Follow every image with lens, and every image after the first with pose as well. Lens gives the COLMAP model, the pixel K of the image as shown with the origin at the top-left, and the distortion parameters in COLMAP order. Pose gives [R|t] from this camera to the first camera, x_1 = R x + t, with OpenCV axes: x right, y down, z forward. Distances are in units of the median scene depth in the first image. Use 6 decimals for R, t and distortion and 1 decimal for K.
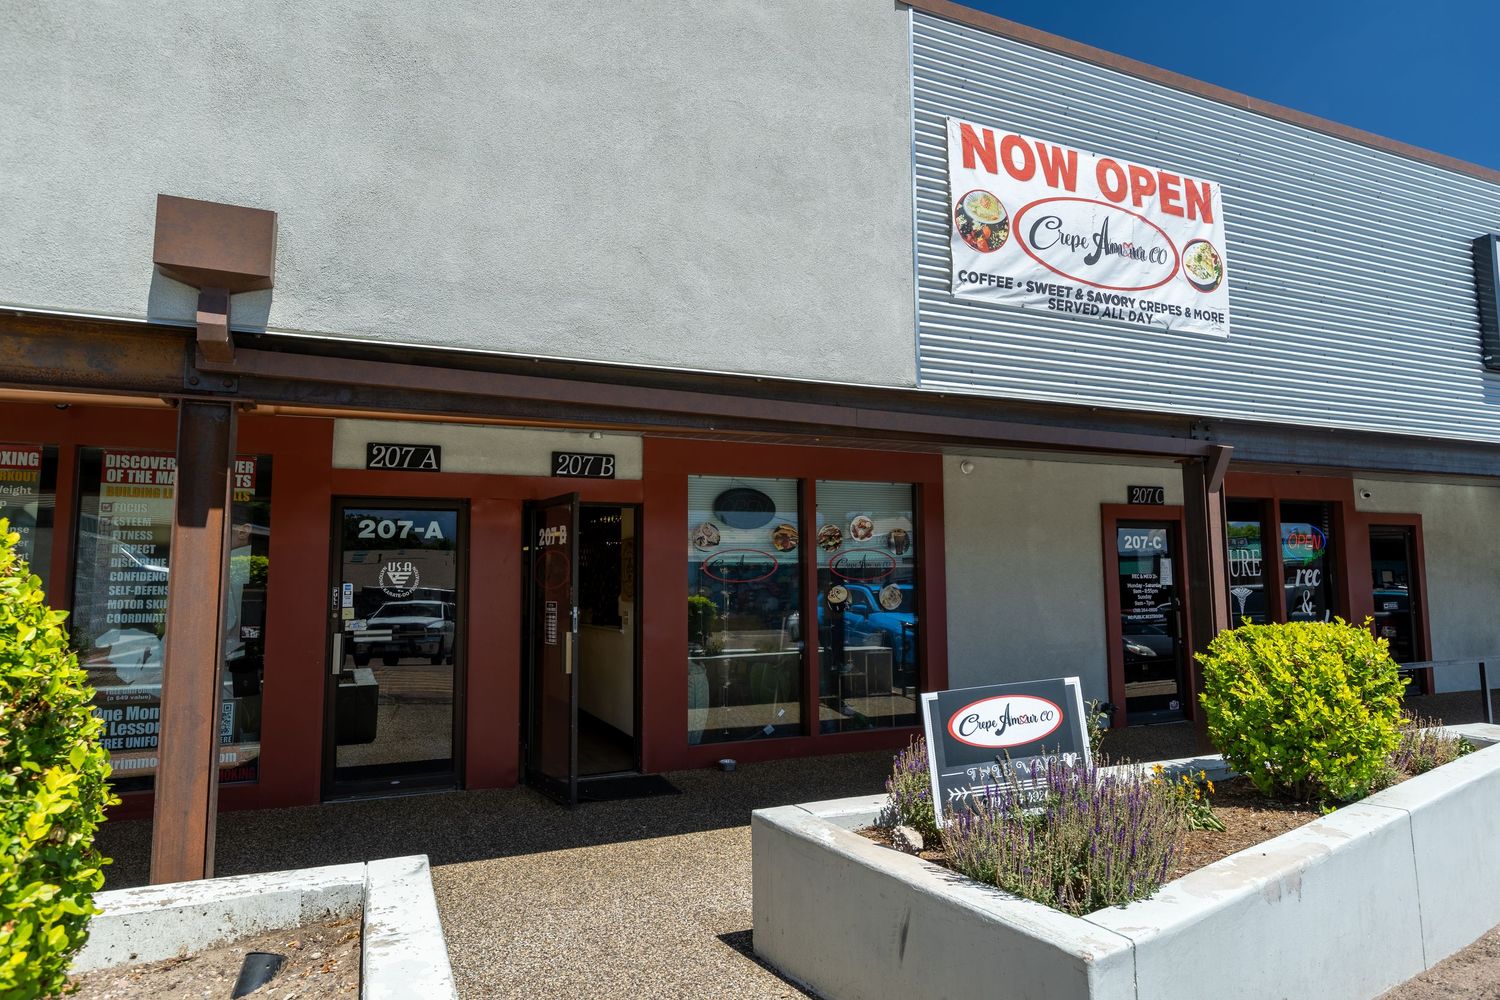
lens RADIAL K [[903.9, 0, 754.8], [0, 903.9, 487.9], [0, 0, 1]] dist [0.002473, 0.000783]
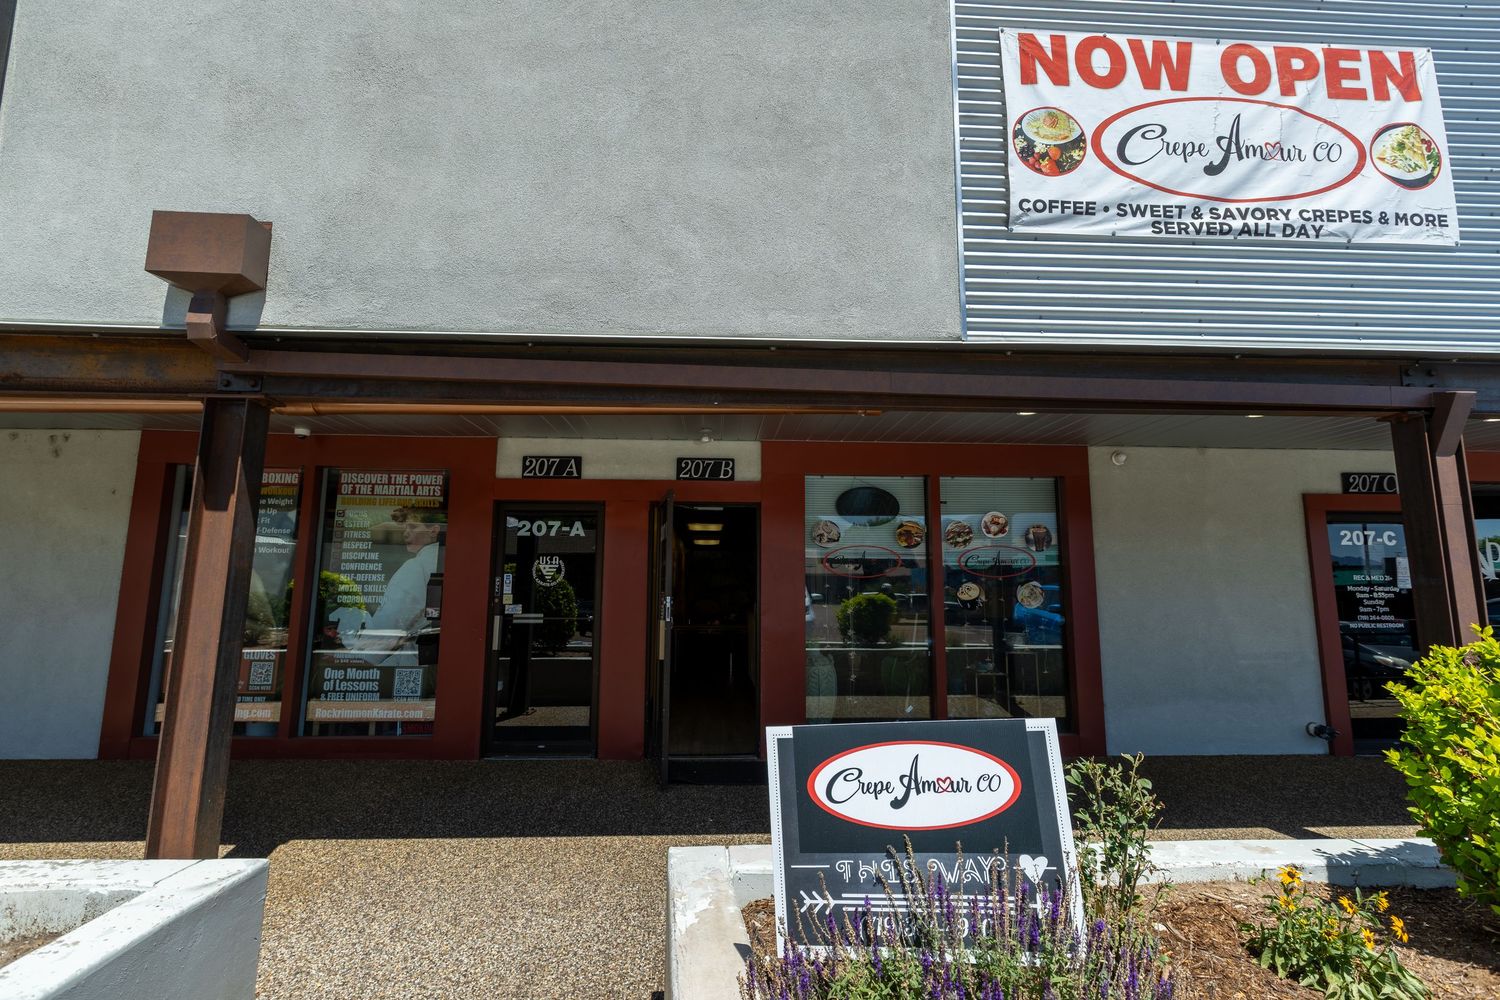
lens RADIAL K [[682.5, 0, 746.3], [0, 682.5, 490.4], [0, 0, 1]] dist [0.004511, -0.000300]
pose [[0.931916, -0.038014, -0.360675, 0.195033], [0.024799, 0.998843, -0.041199, 0.045407], [0.361824, 0.029450, 0.931781, 0.302945]]
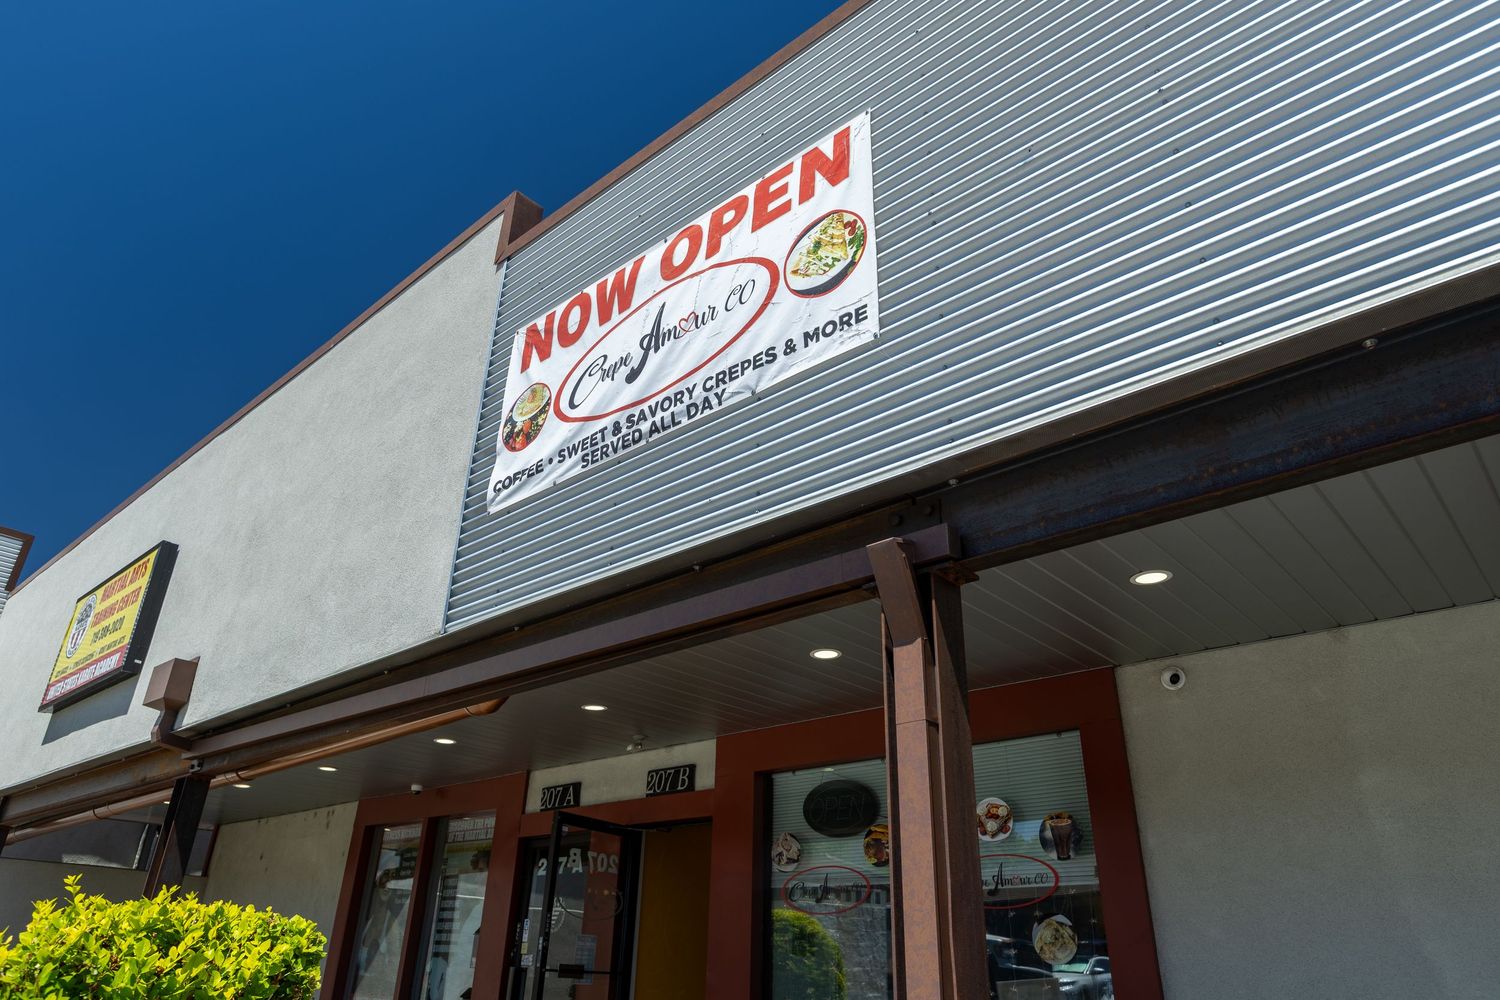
lens RADIAL K [[964.1, 0, 748.0], [0, 964.1, 476.8], [0, 0, 1]] dist [0.000022, -0.005665]
pose [[0.404854, -0.403944, -0.820319, 0.994789], [0.068010, 0.907947, -0.413529, 0.135351], [0.911849, 0.111630, 0.395058, 0.800099]]
